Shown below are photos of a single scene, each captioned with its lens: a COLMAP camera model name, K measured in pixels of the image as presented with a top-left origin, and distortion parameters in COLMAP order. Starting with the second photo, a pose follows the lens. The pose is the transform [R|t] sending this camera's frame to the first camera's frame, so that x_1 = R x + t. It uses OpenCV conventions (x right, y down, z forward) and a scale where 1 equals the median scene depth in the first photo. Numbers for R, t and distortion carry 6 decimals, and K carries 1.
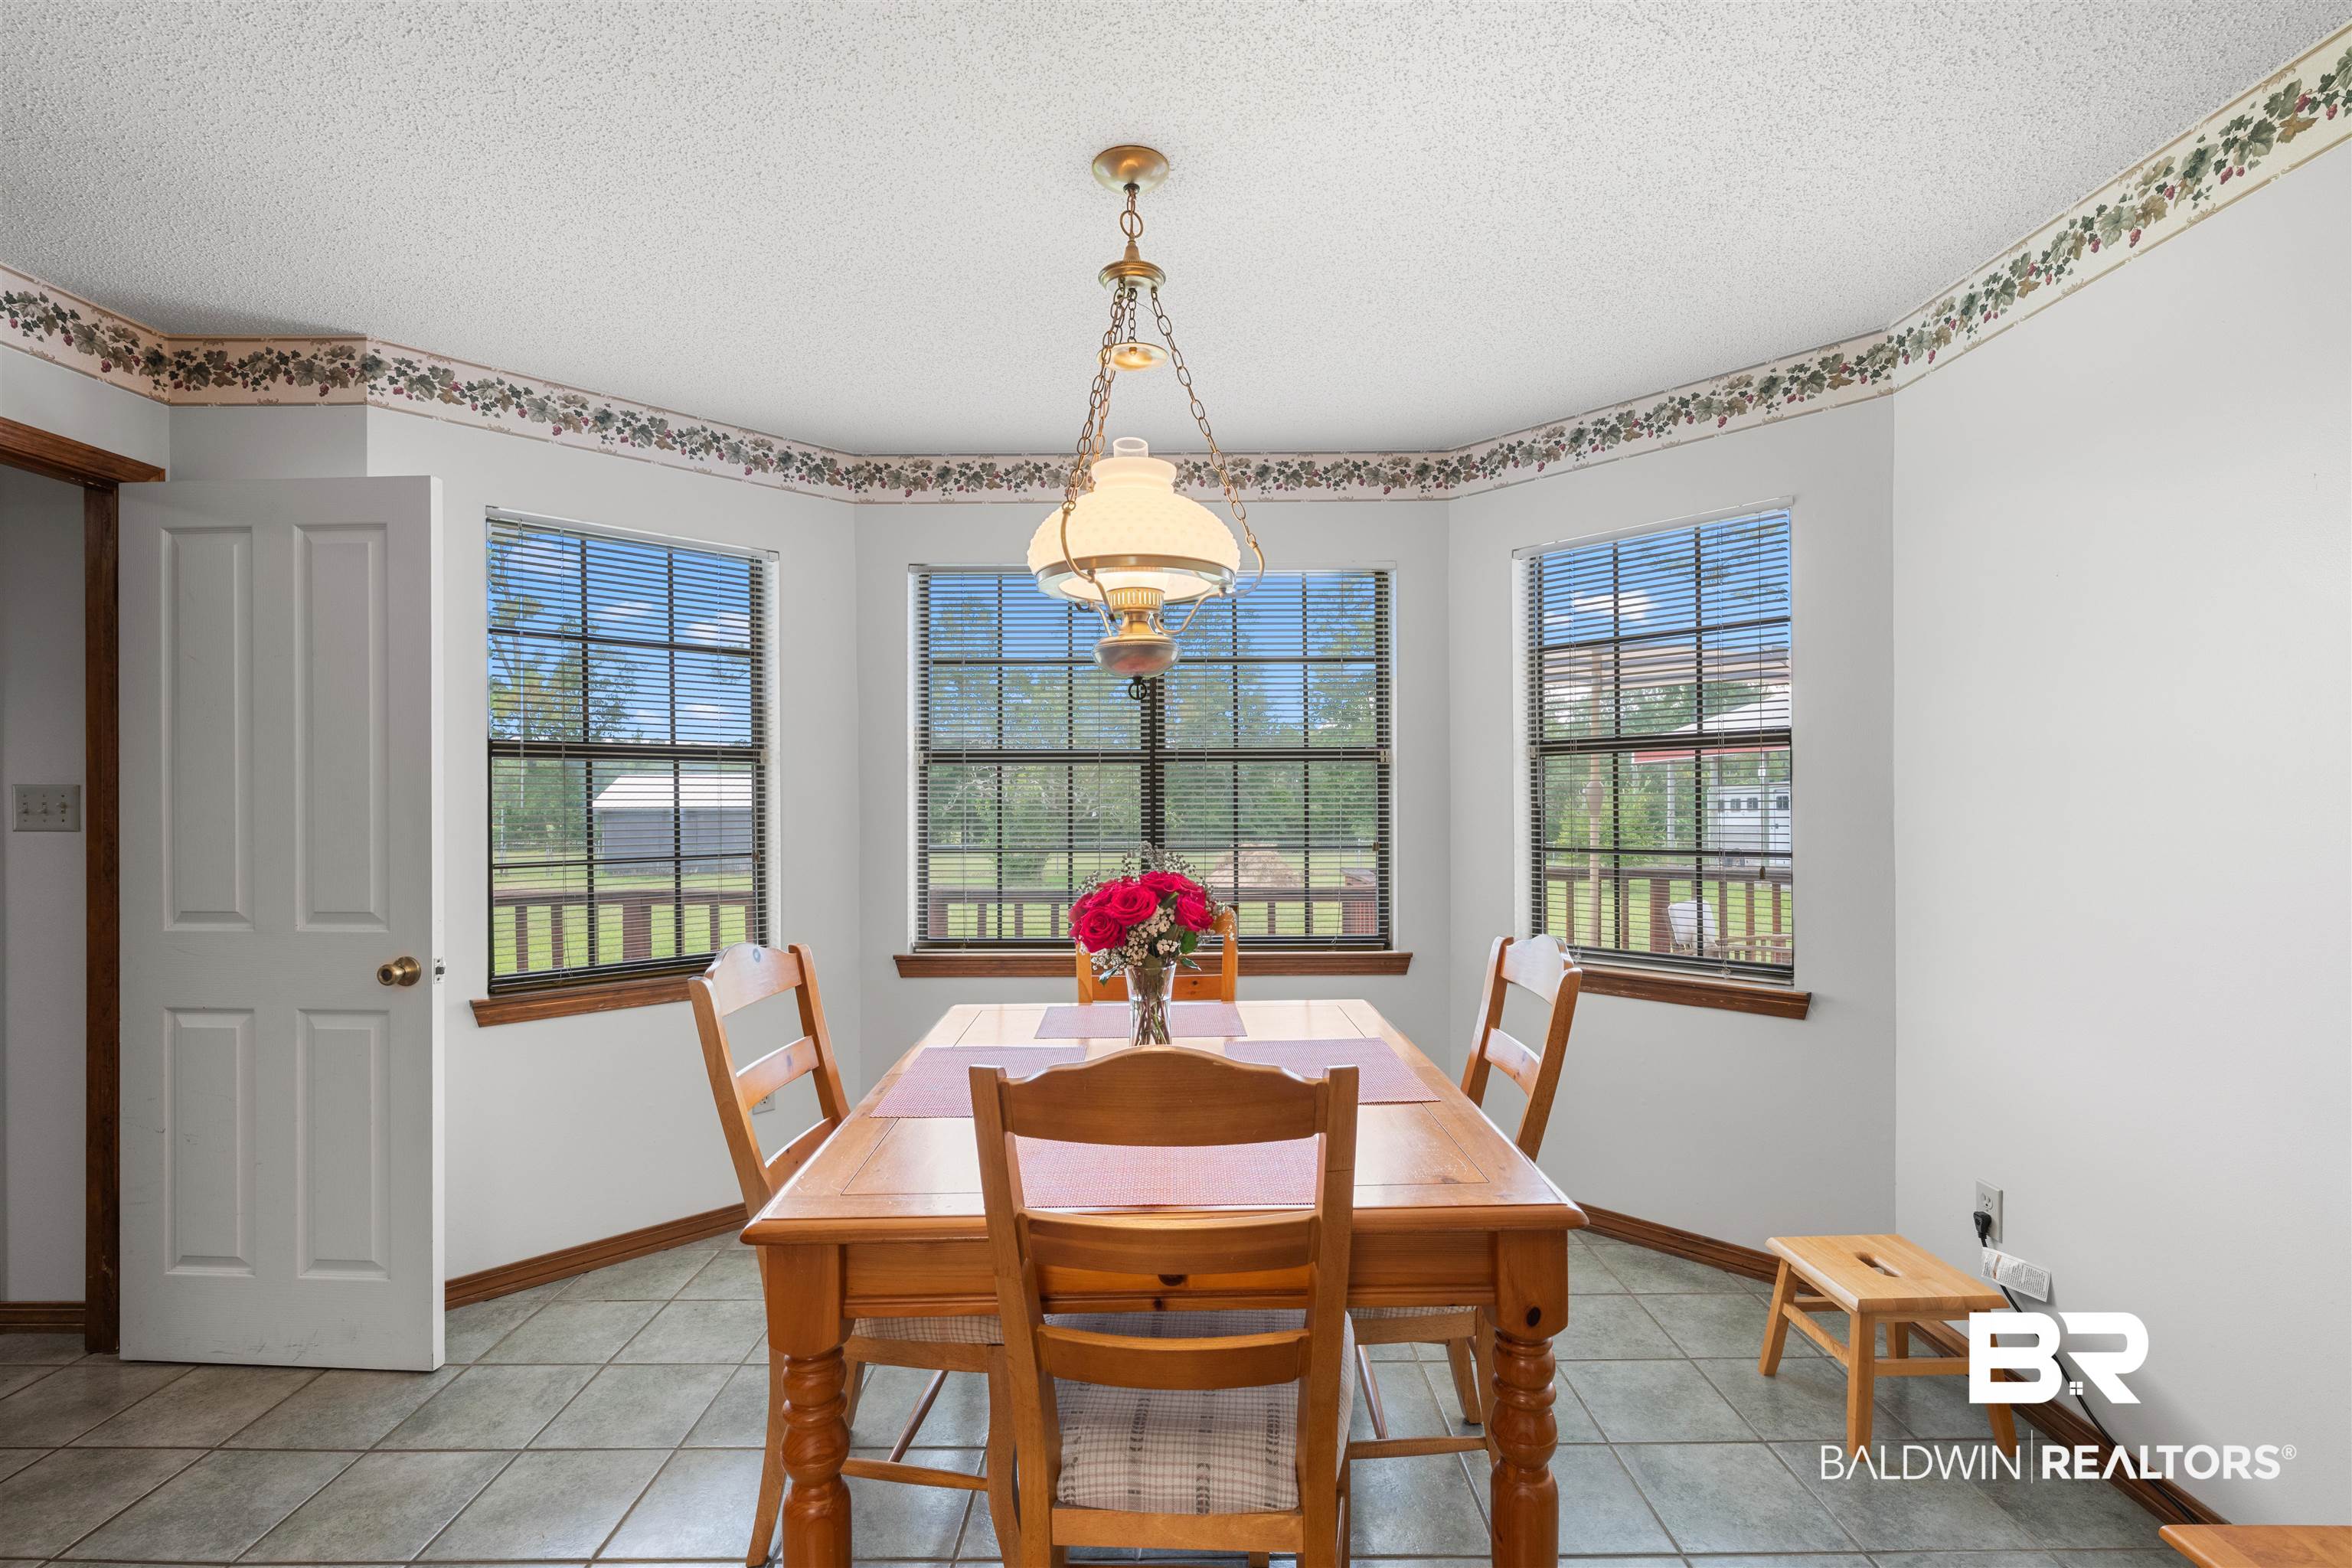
lens RADIAL K [[1052.8, 0, 1193.6], [0, 1052.8, 799.1], [0, 0, 1]] dist [-0.010683, -0.000896]
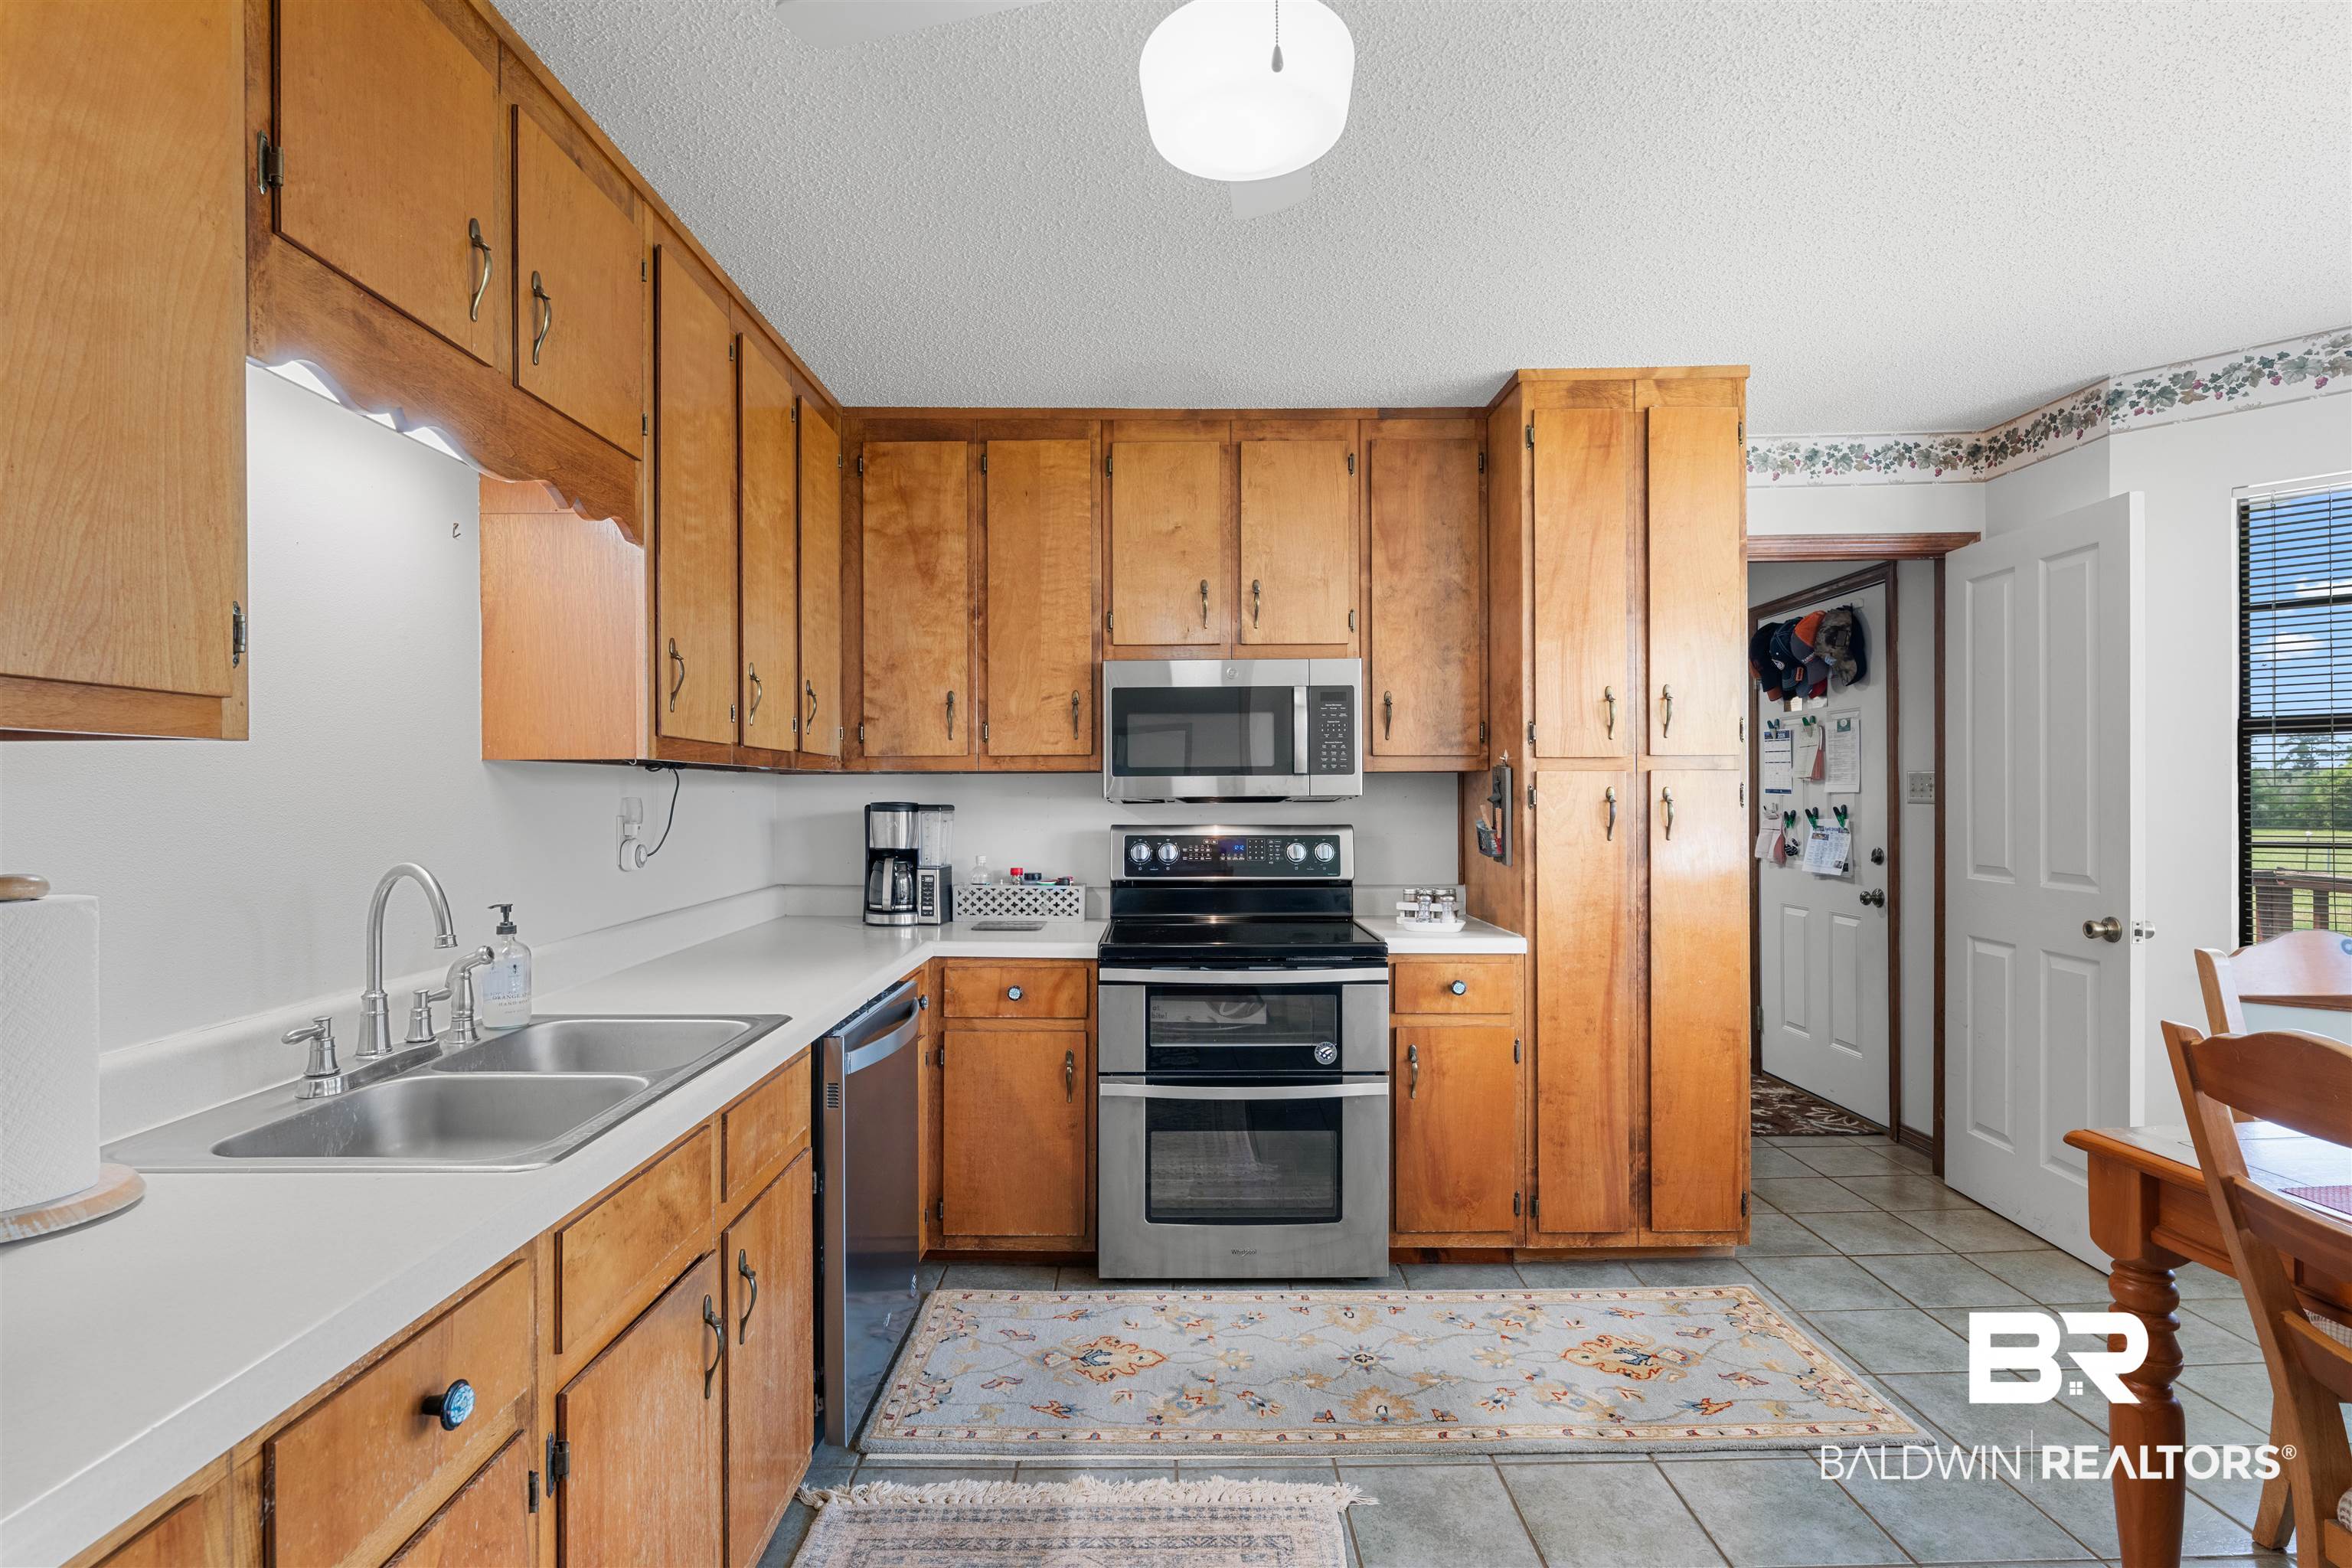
lens RADIAL K [[1150.8, 0, 1172.0], [0, 1150.8, 791.2], [0, 0, 1]] dist [0.000573, 0.000057]
pose [[-0.021954, 0.003131, -0.999754, 0.513513], [0.004530, 0.999985, 0.003032, 0.004191], [0.999749, -0.004462, -0.021968, -0.001806]]
